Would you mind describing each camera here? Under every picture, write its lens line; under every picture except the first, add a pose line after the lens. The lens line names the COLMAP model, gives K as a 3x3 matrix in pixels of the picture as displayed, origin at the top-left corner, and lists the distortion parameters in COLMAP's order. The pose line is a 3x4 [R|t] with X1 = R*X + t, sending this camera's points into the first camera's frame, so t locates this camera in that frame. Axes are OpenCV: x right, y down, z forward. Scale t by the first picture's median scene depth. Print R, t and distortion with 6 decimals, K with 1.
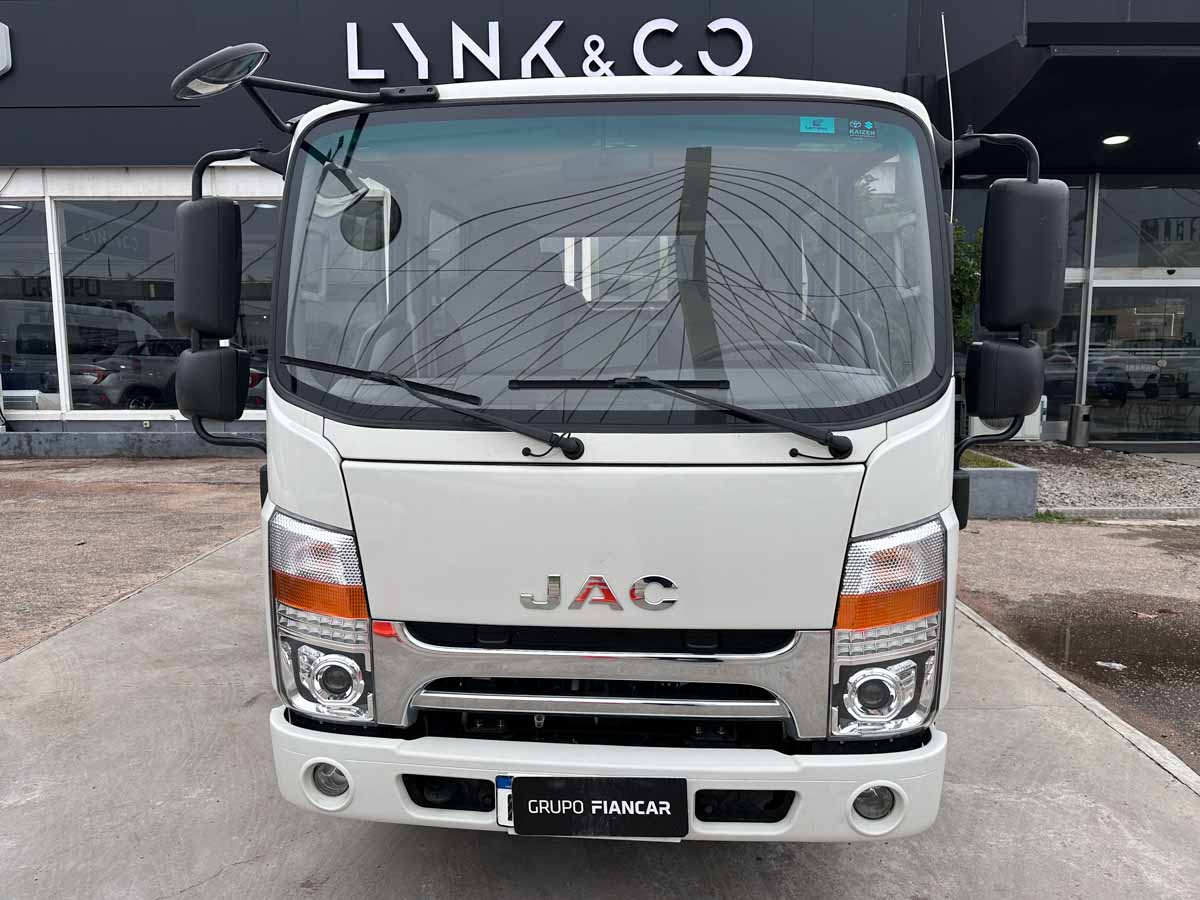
lens RADIAL K [[843.8, 0, 588.8], [0, 843.8, 446.4], [0, 0, 1]] dist [0.043657, -0.046133]
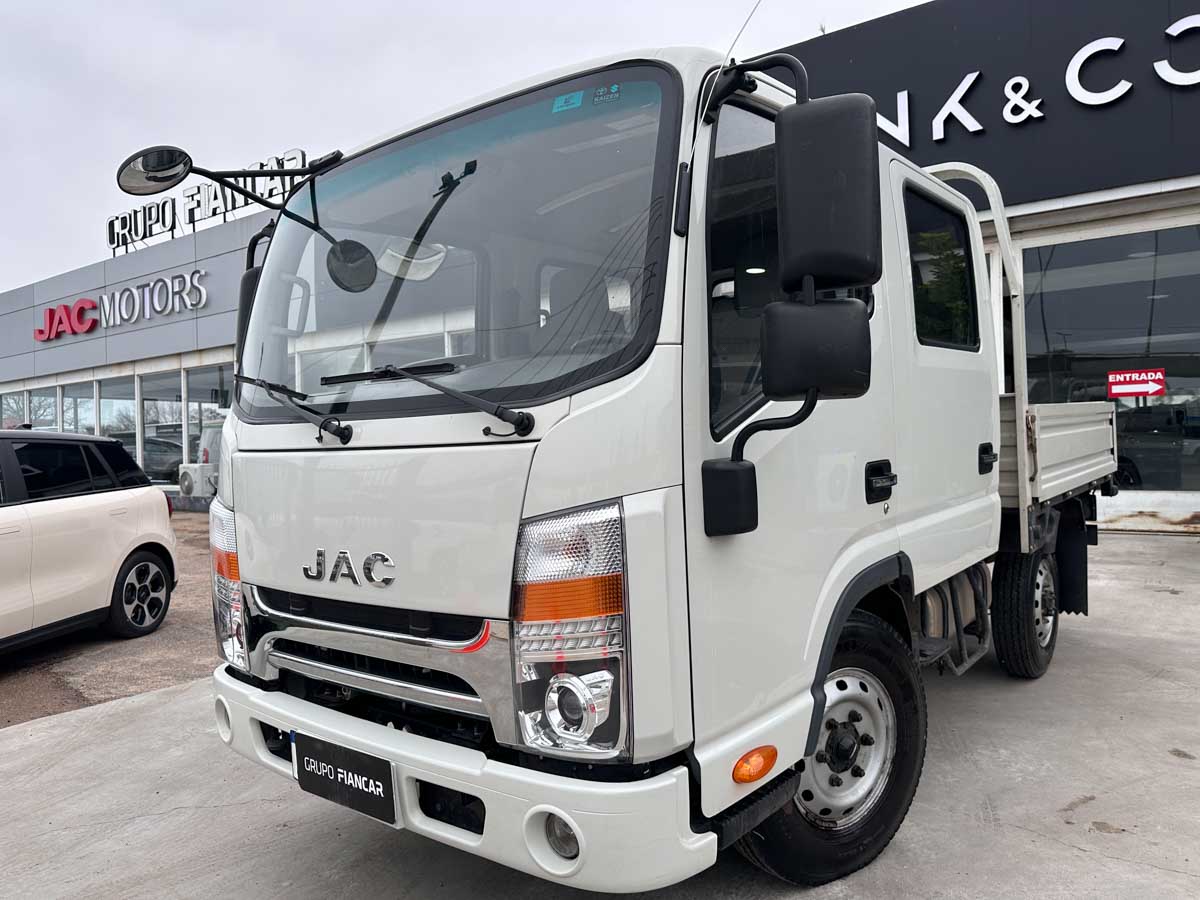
lens RADIAL K [[843.8, 0, 594.3], [0, 843.8, 444.7], [0, 0, 1]] dist [0.043657, -0.046133]
pose [[0.823193, -0.021149, -0.567367, 0.866425], [-0.044856, 0.993760, -0.102125, 0.112859], [0.565987, 0.109518, 0.817108, 0.276633]]
